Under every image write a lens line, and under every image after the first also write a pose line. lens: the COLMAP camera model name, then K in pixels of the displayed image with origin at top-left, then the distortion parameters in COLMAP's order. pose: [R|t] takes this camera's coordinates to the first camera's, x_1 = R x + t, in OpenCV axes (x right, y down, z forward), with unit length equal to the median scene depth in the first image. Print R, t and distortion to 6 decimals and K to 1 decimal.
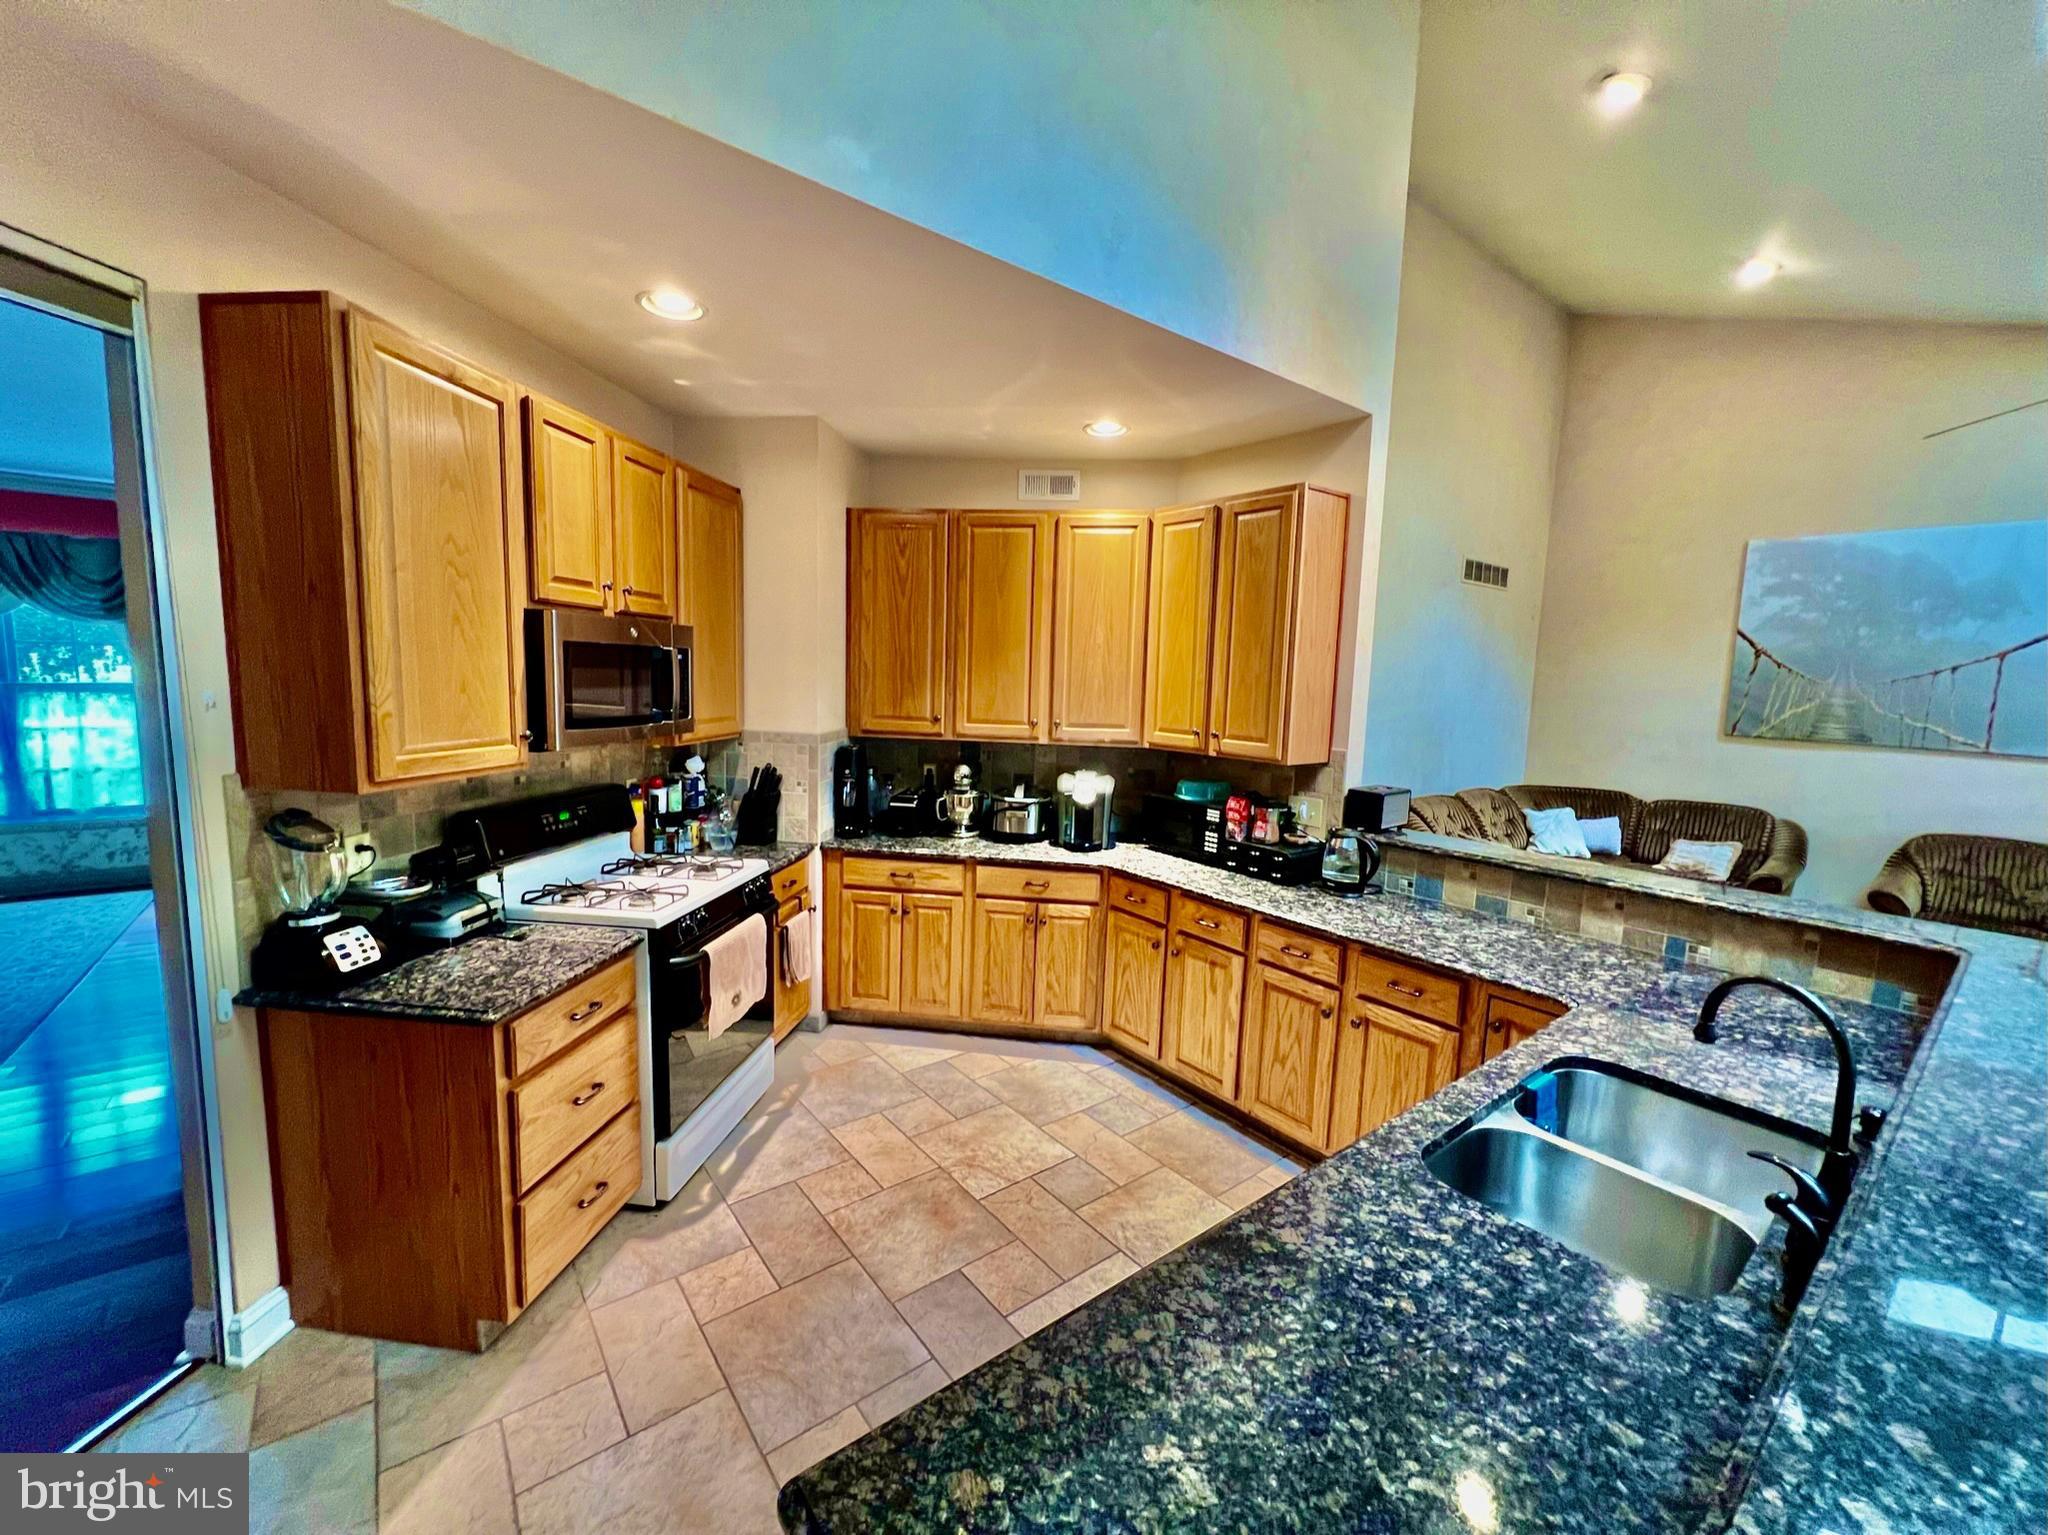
lens RADIAL K [[818.5, 0, 1028.3], [0, 818.5, 766.1], [0, 0, 1]] dist [-0.000850, 0.001037]
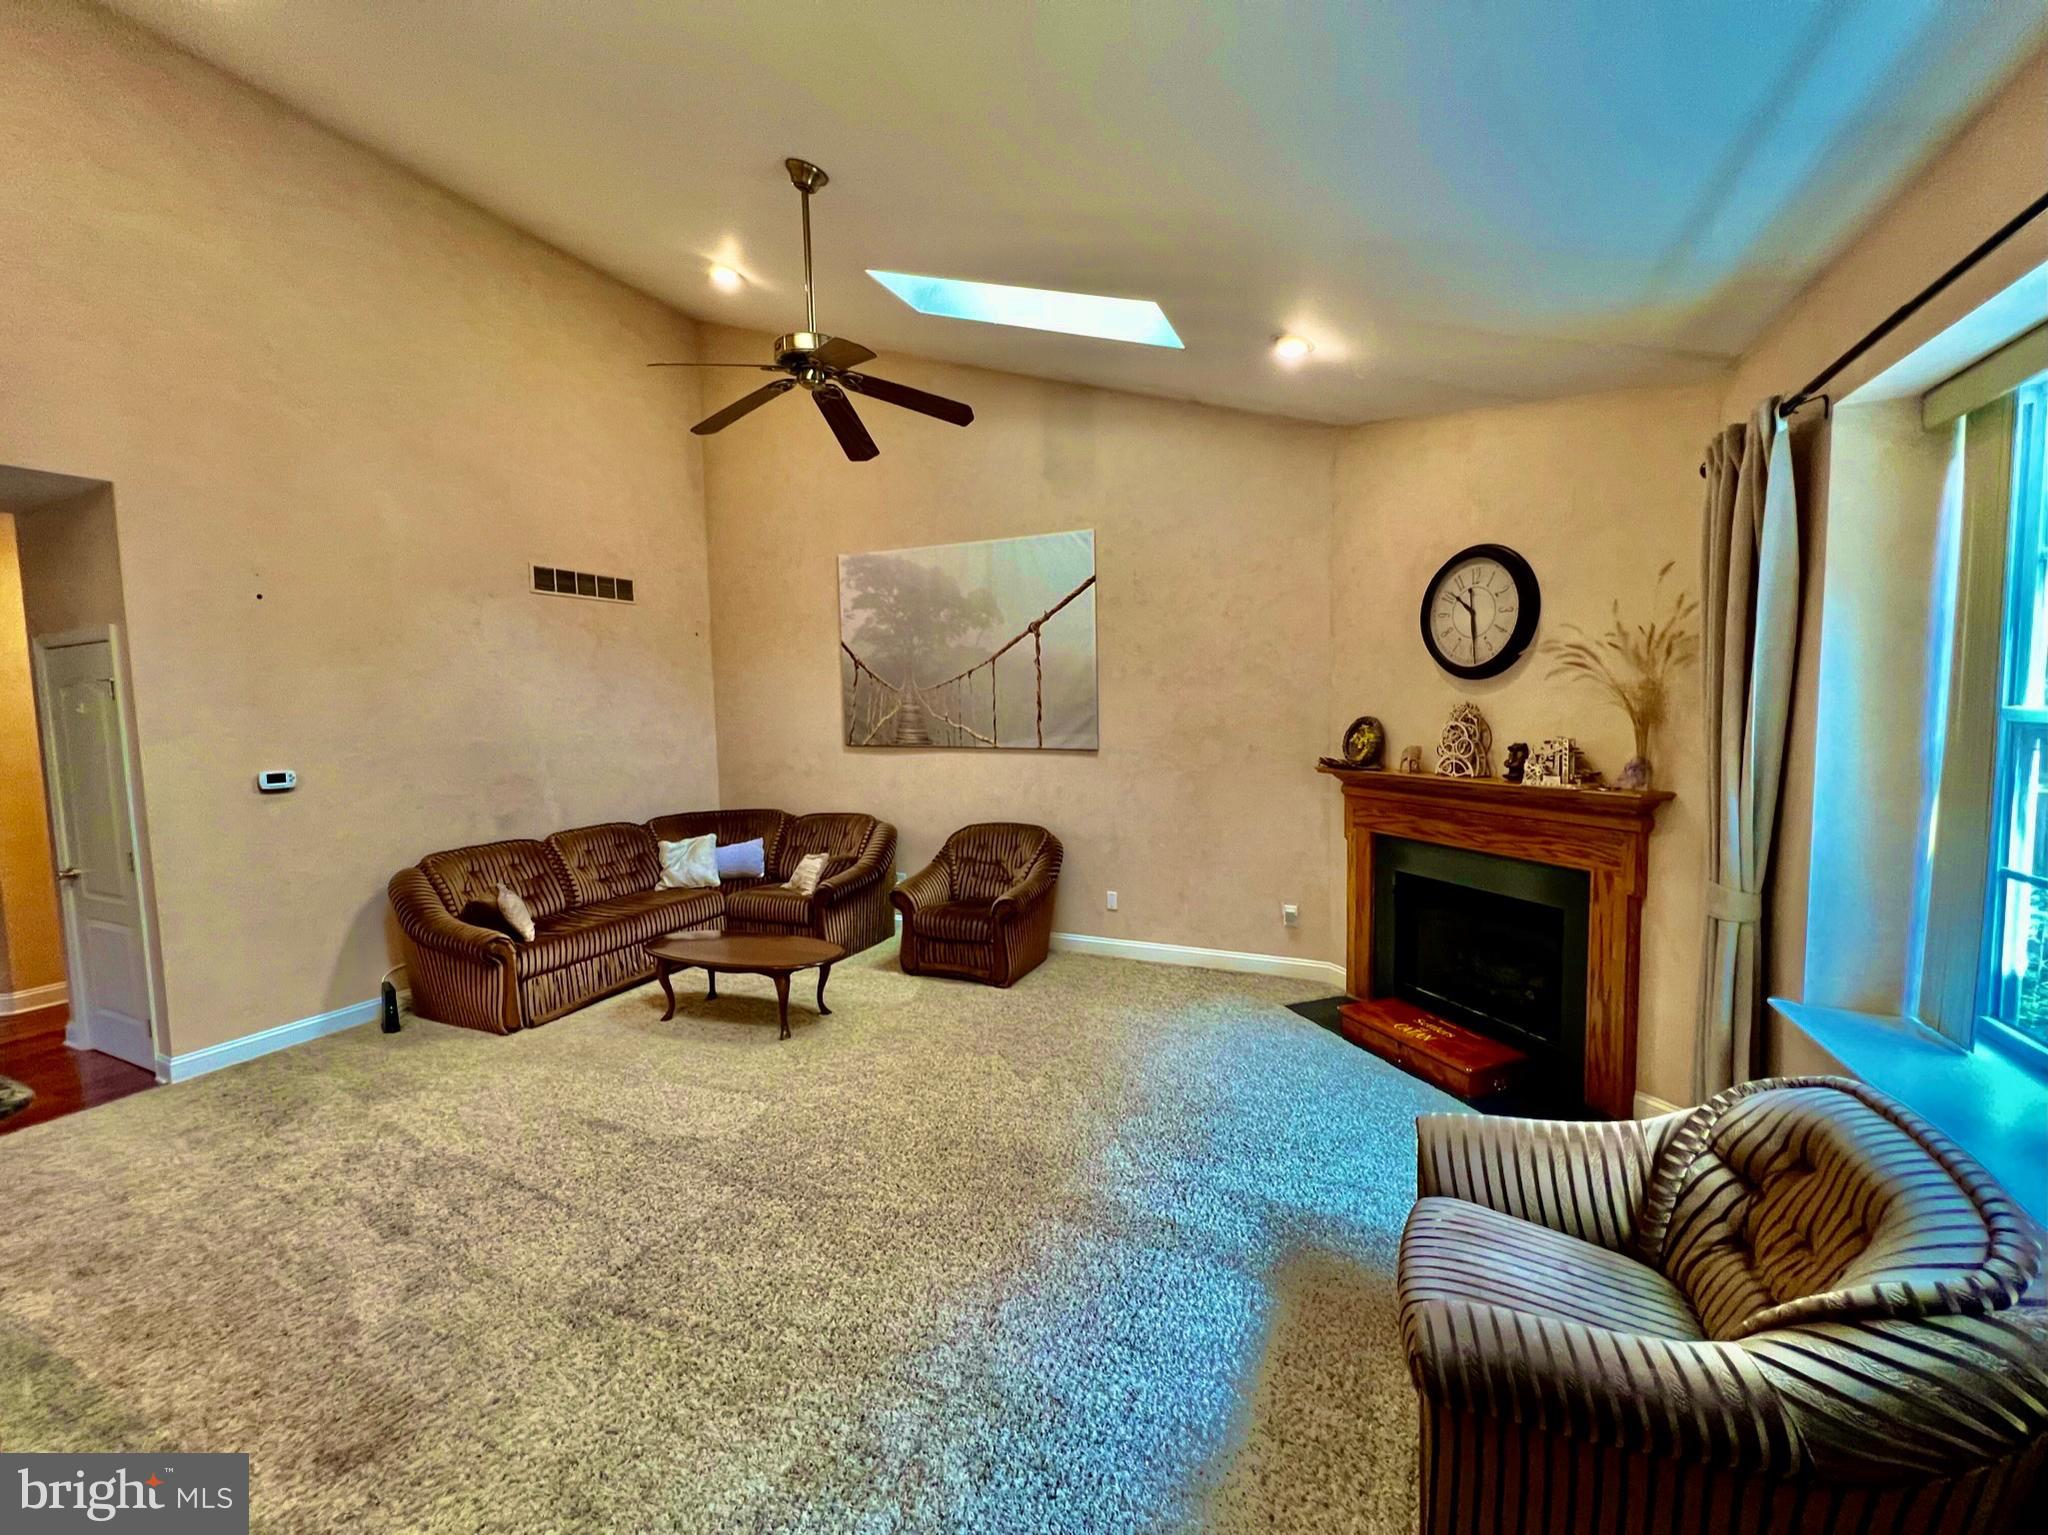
lens RADIAL K [[818.5, 0, 1021.8], [0, 818.5, 769.2], [0, 0, 1]] dist [-0.000850, 0.001037]
pose [[0.892950, -0.084147, 0.442221, 0.974790], [0.098411, 0.995102, -0.009363, 0.036407], [-0.439267, 0.051880, 0.896857, -0.004870]]
